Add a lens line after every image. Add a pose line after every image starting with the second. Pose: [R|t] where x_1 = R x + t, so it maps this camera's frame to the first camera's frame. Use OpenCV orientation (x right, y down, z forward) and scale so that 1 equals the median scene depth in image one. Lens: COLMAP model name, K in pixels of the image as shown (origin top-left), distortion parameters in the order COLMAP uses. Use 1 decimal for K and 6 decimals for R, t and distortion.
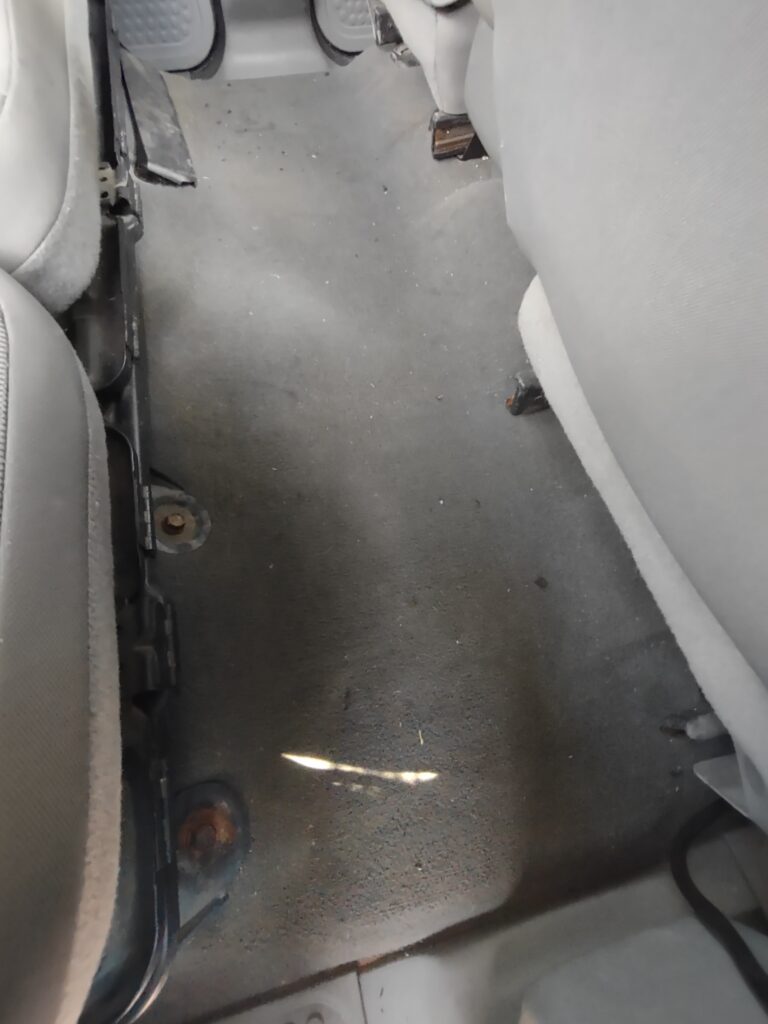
lens RADIAL K [[462.3, 0, 381.2], [0, 462.3, 511.1], [0, 0, 1]] dist [-0.001640, -0.000755]
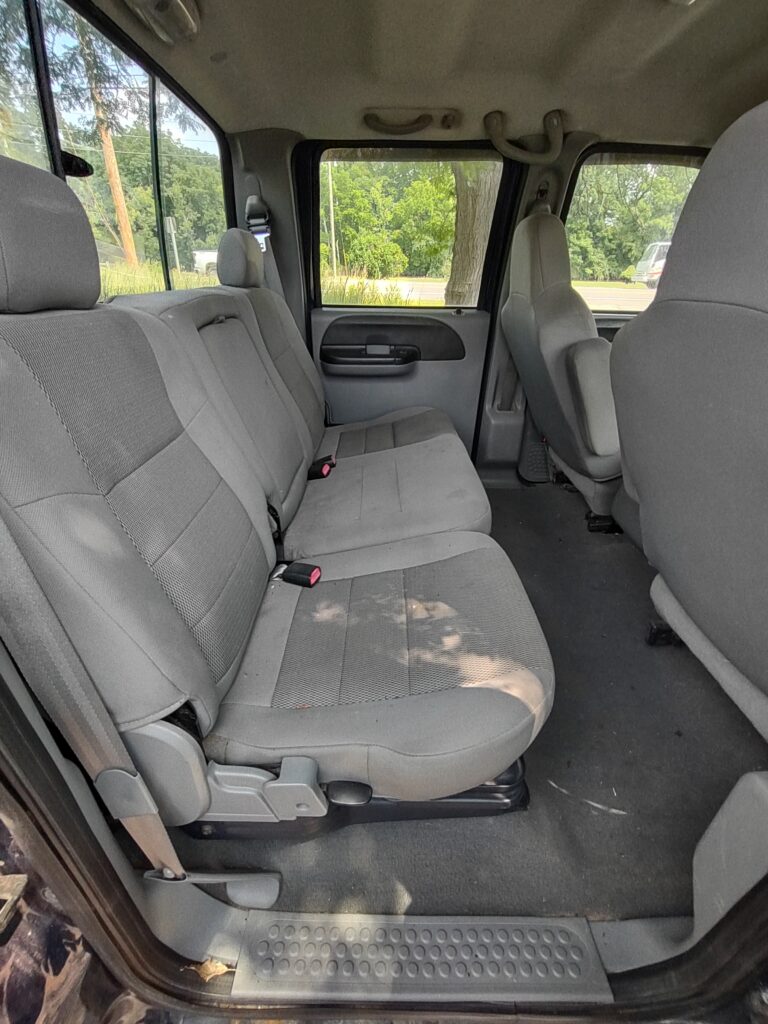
lens RADIAL K [[462.3, 0, 381.2], [0, 462.3, 511.1], [0, 0, 1]] dist [-0.001640, -0.000755]
pose [[0.965232, 0.113099, -0.235660, -0.286448], [-0.234614, 0.772353, -0.590278, 0.543115], [0.115253, 0.625044, 0.772034, -0.676530]]
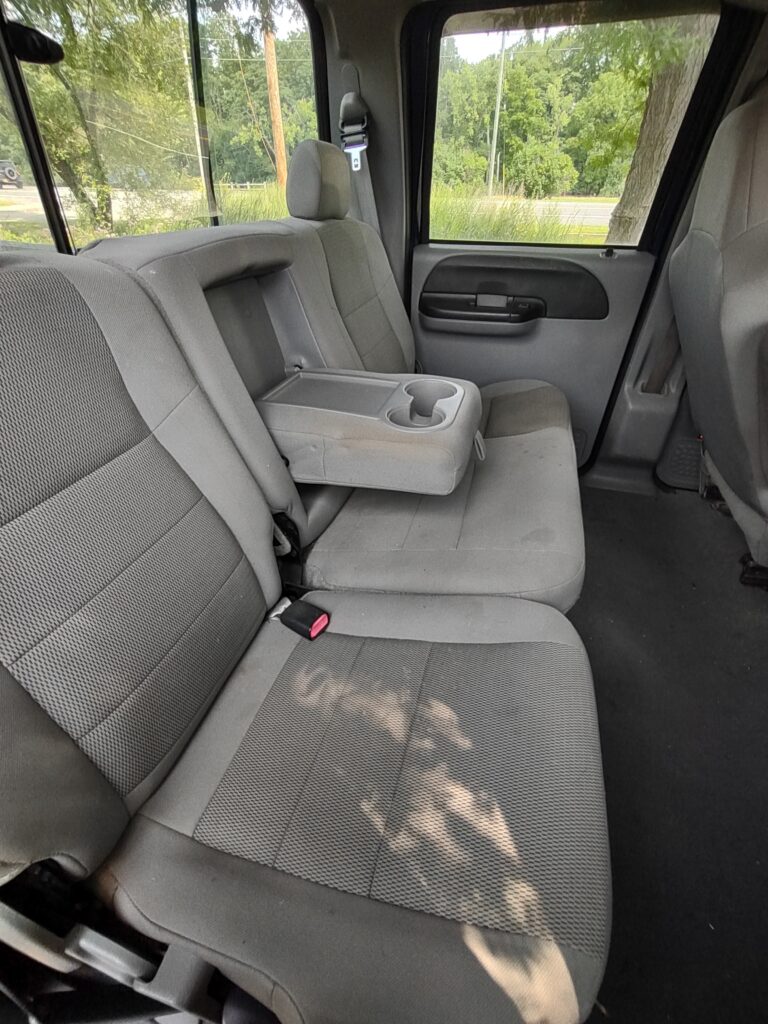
lens RADIAL K [[462.6, 0, 377.9], [0, 462.6, 510.6], [0, 0, 1]] dist [0.000172, -0.000085]
pose [[0.851255, 0.285530, -0.440271, -0.272402], [-0.471192, 0.785187, -0.401820, 0.158360], [0.230963, 0.549503, 0.802934, -0.519057]]
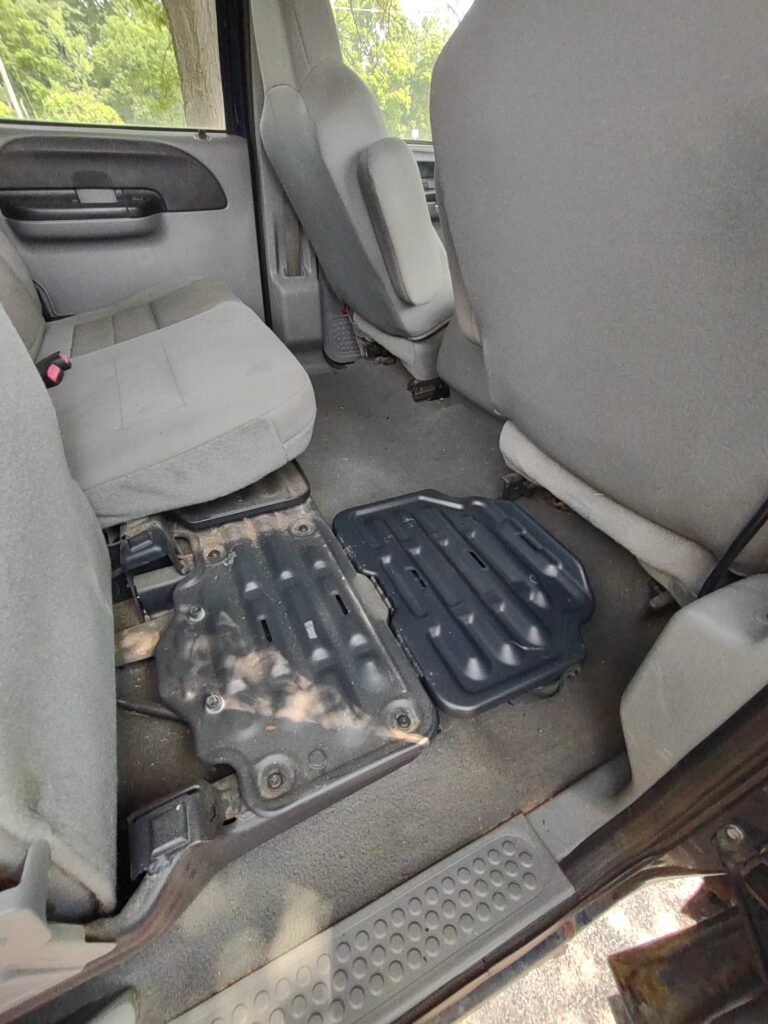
lens RADIAL K [[460.1, 0, 384.0], [0, 460.1, 512.0], [0, 0, 1]] dist [-0.013836, 0.007836]
pose [[0.982492, -0.110790, 0.149786, -0.318926], [0.167164, 0.879193, -0.446180, 0.390368], [-0.082259, 0.463407, 0.882319, -0.363317]]
